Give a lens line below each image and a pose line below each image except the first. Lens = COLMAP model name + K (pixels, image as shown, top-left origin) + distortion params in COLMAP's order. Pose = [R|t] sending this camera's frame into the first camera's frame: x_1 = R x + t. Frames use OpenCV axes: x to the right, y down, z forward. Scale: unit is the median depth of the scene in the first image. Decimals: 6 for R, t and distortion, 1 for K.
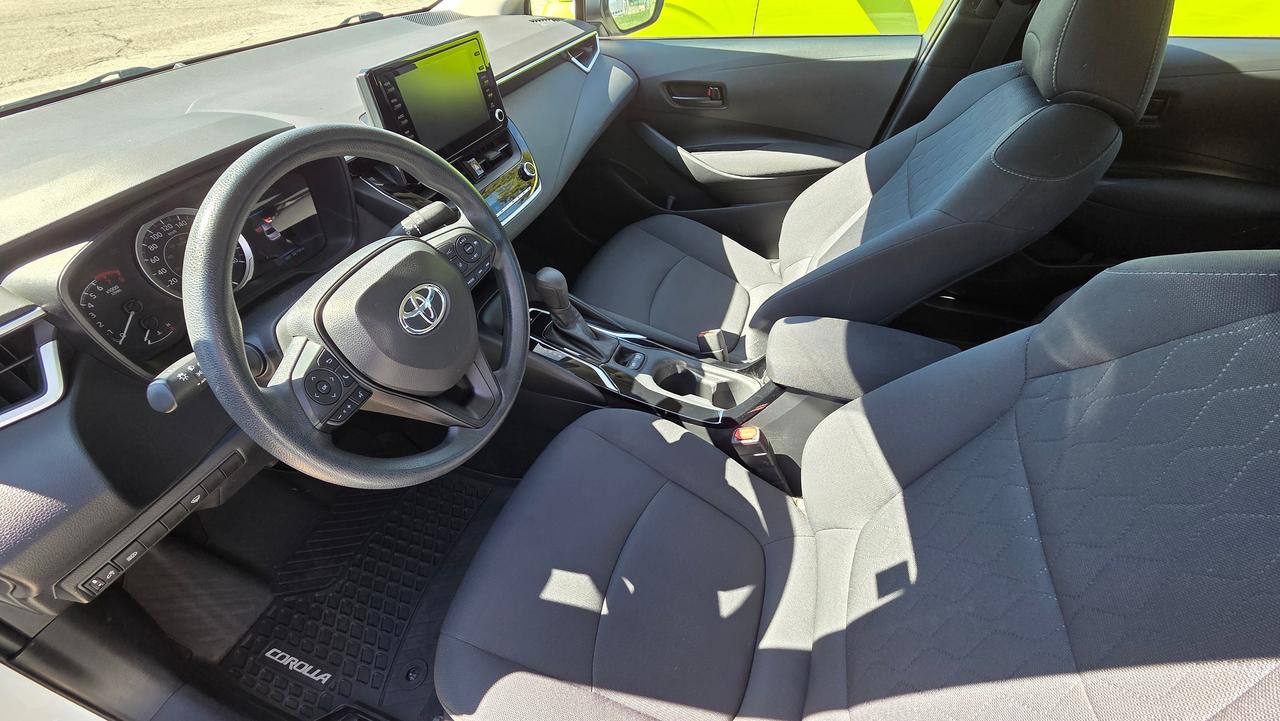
lens RADIAL K [[492.8, 0, 640.0], [0, 492.8, 360.5], [0, 0, 1]] dist [0.000996, -0.006193]
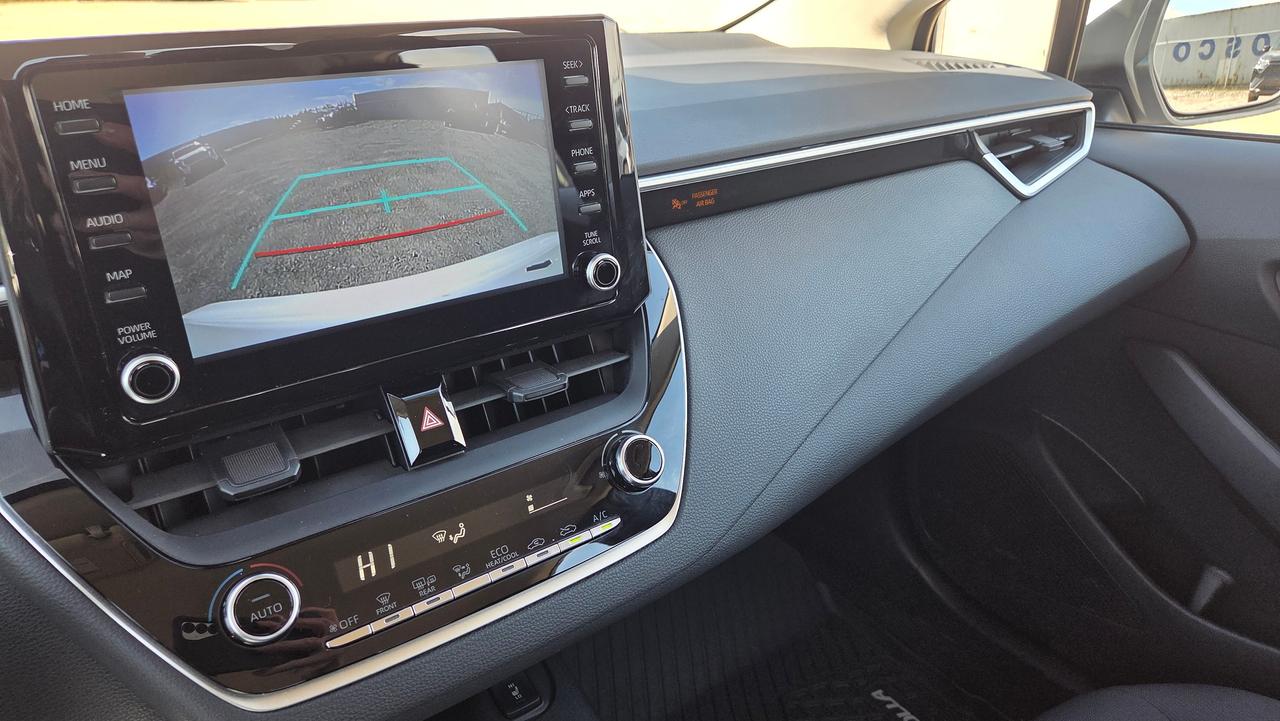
lens RADIAL K [[868.8, 0, 640.0], [0, 868.8, 360.5], [0, 0, 1]] dist [0.041939, -0.001001]
pose [[0.831411, 0.246888, -0.497797, 0.005713], [-0.390094, 0.897323, -0.206489, -0.249417], [0.395705, 0.365865, 0.842354, 0.416569]]
